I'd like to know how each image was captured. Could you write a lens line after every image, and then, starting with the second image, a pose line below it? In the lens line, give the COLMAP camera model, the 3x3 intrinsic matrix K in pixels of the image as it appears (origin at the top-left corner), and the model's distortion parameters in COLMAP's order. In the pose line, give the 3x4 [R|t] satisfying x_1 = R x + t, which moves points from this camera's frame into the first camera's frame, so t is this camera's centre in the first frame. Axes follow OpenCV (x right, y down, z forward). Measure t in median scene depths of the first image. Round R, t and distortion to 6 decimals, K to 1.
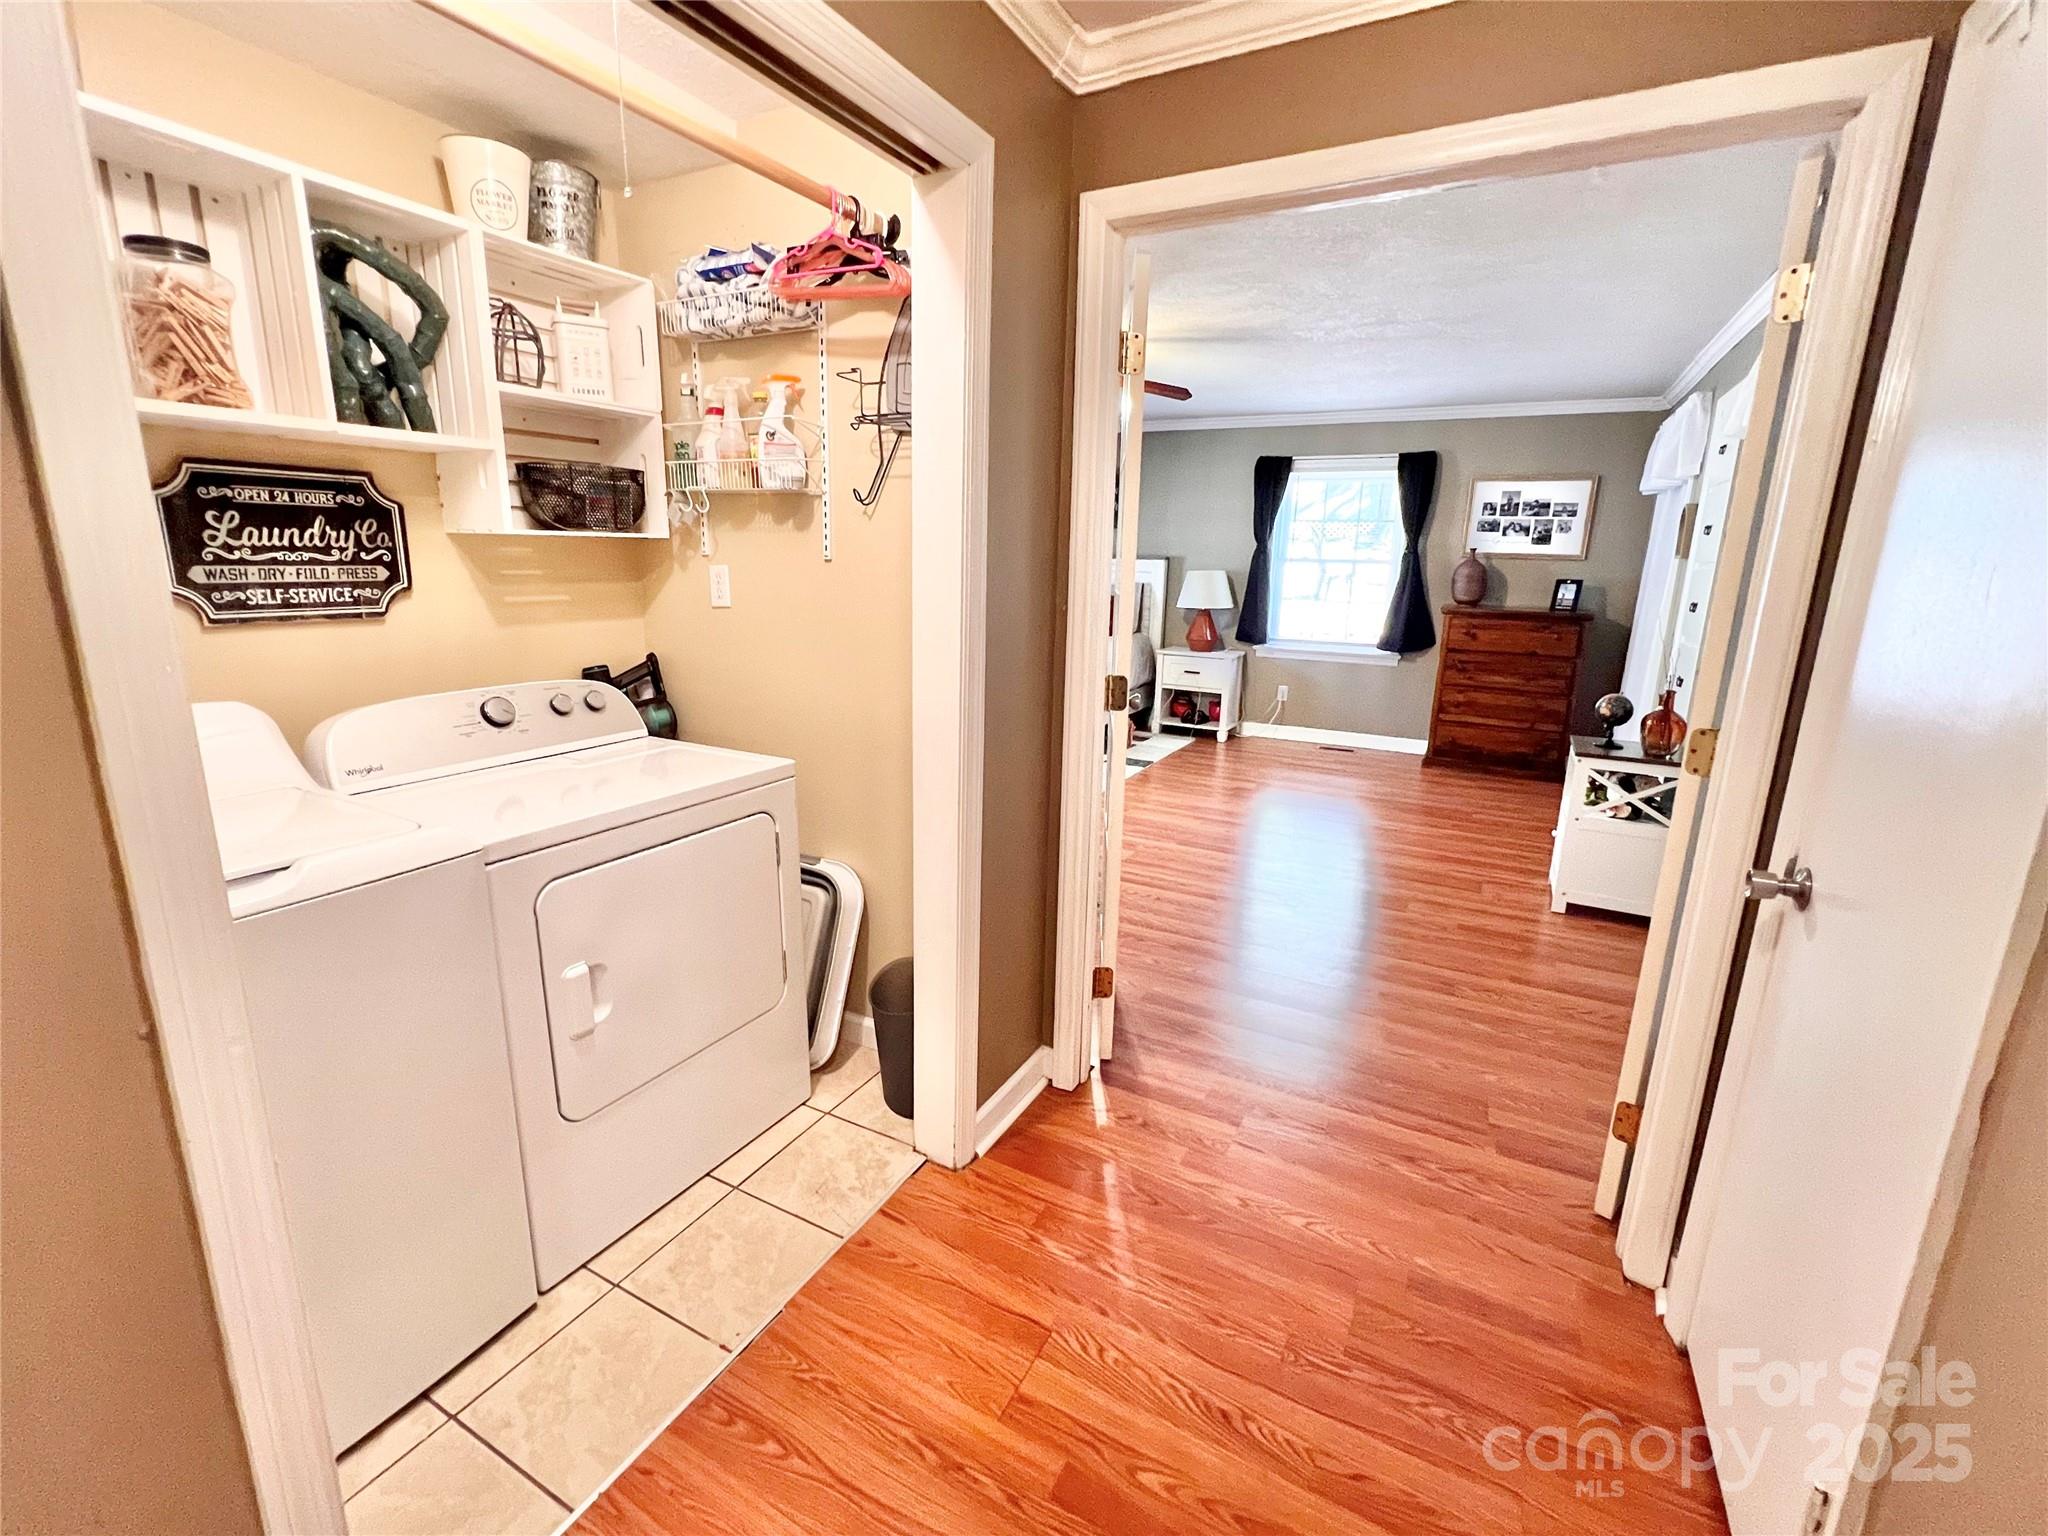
lens RADIAL K [[888.1, 0, 1019.8], [0, 888.1, 764.7], [0, 0, 1]] dist [-0.004429, 0.000520]
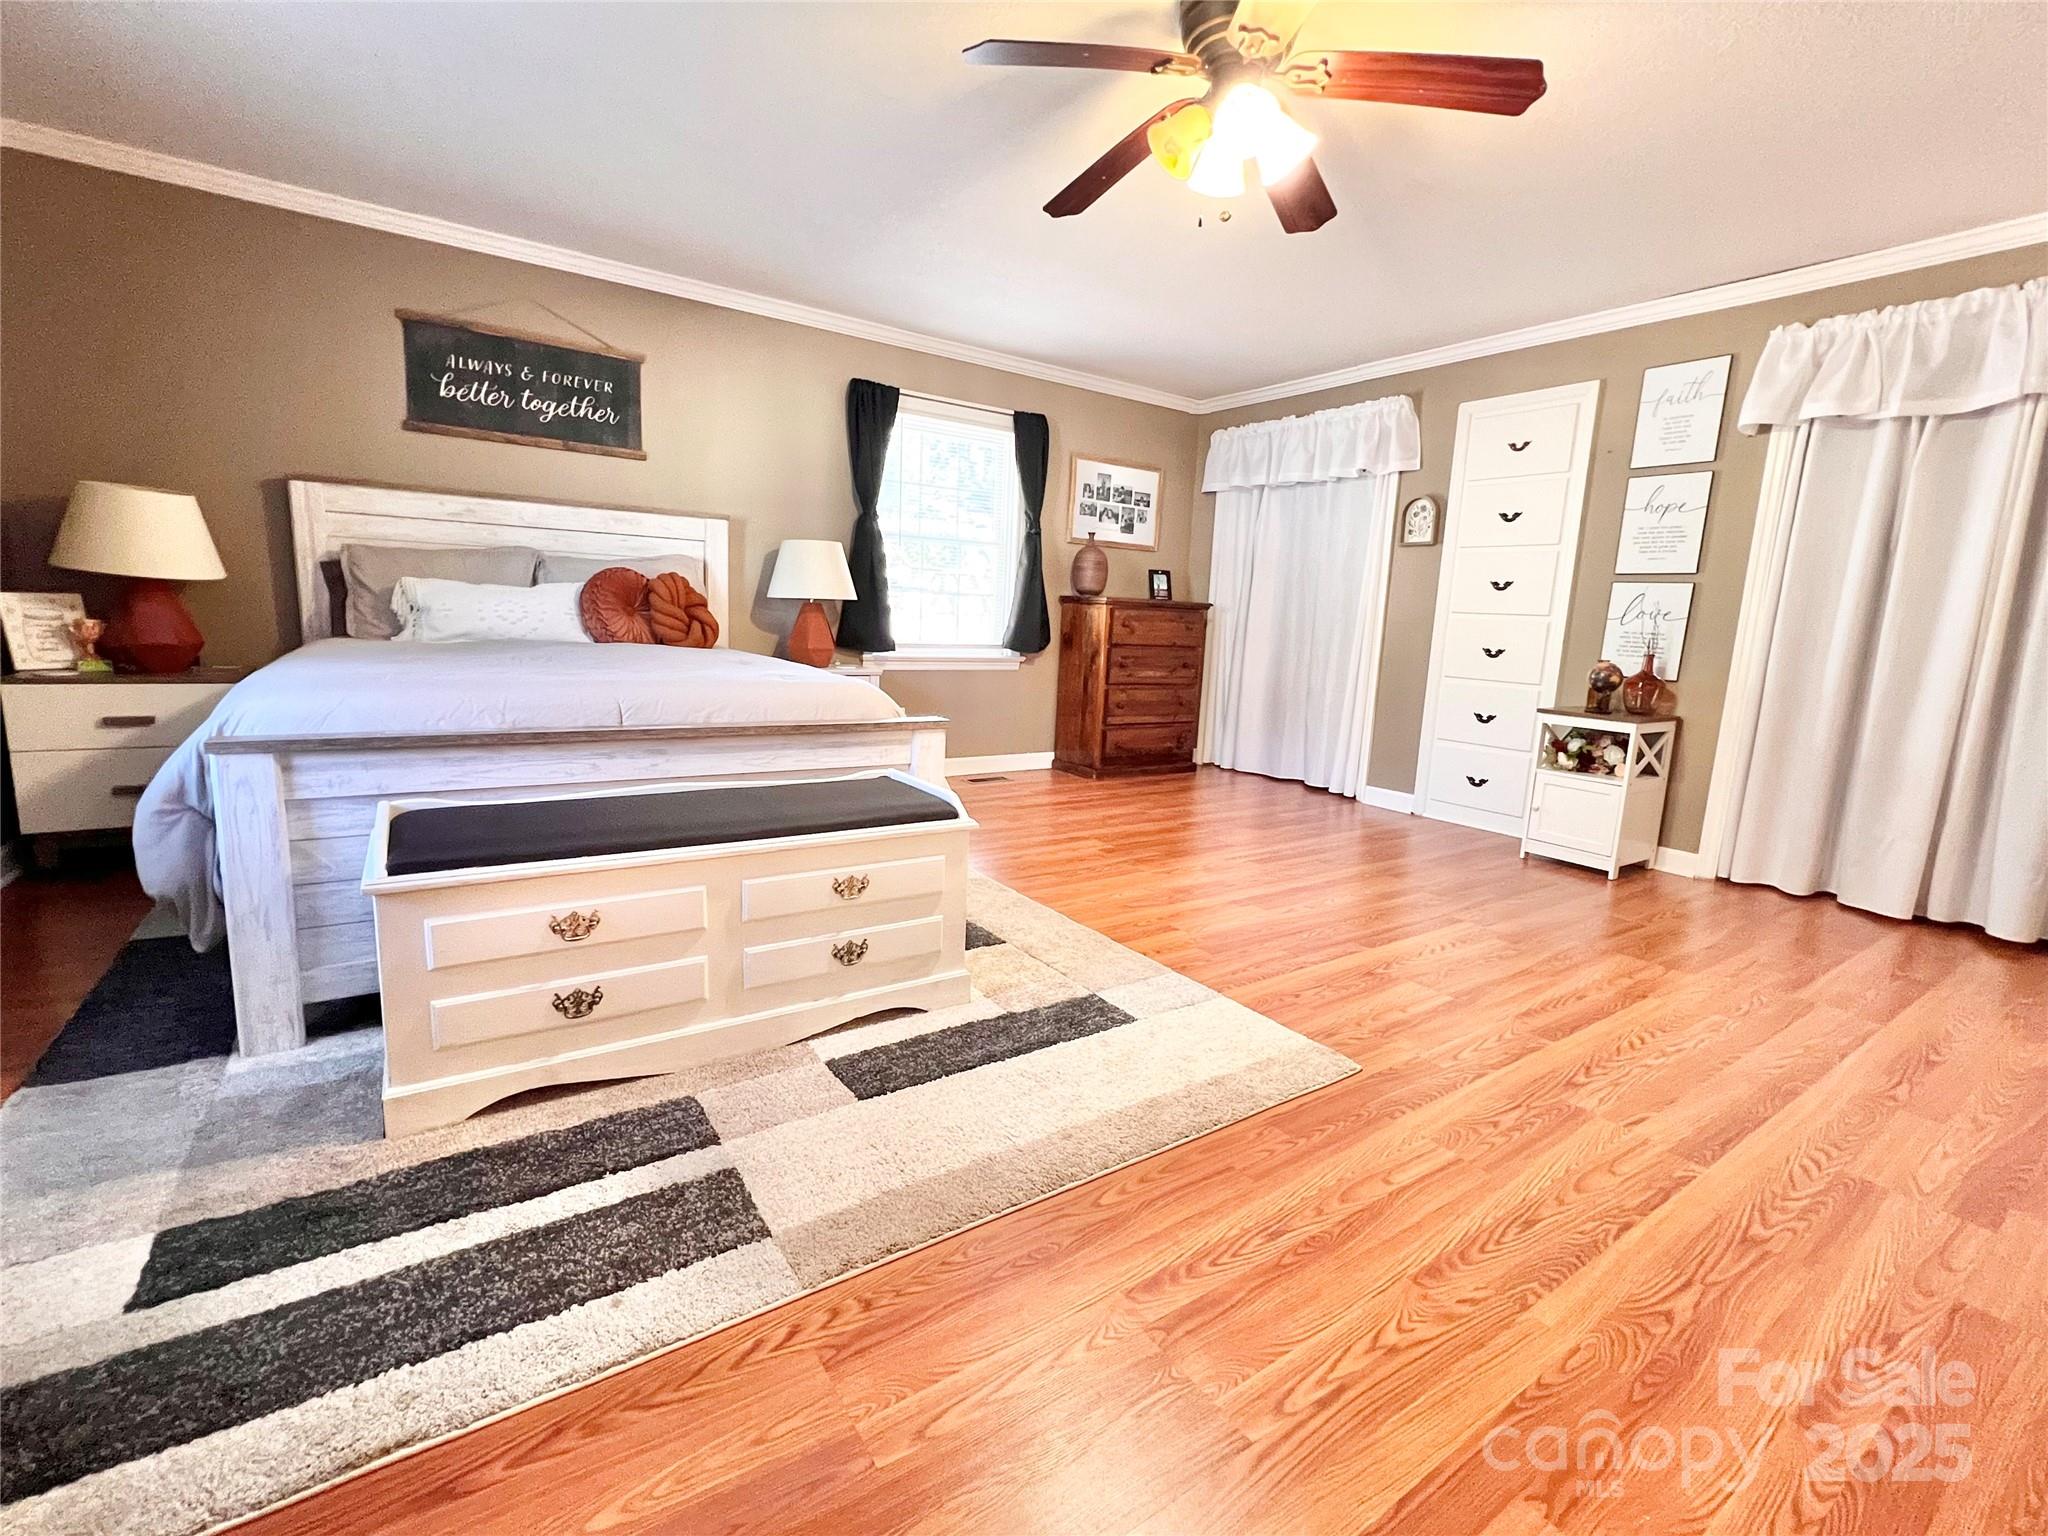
lens RADIAL K [[888.1, 0, 1019.8], [0, 888.1, 764.7], [0, 0, 1]] dist [-0.004429, 0.000520]
pose [[0.459434, -0.153106, 0.874916, -0.330122], [0.171687, 0.981762, 0.081647, -0.093089], [-0.871461, 0.112700, 0.477342, 0.623529]]
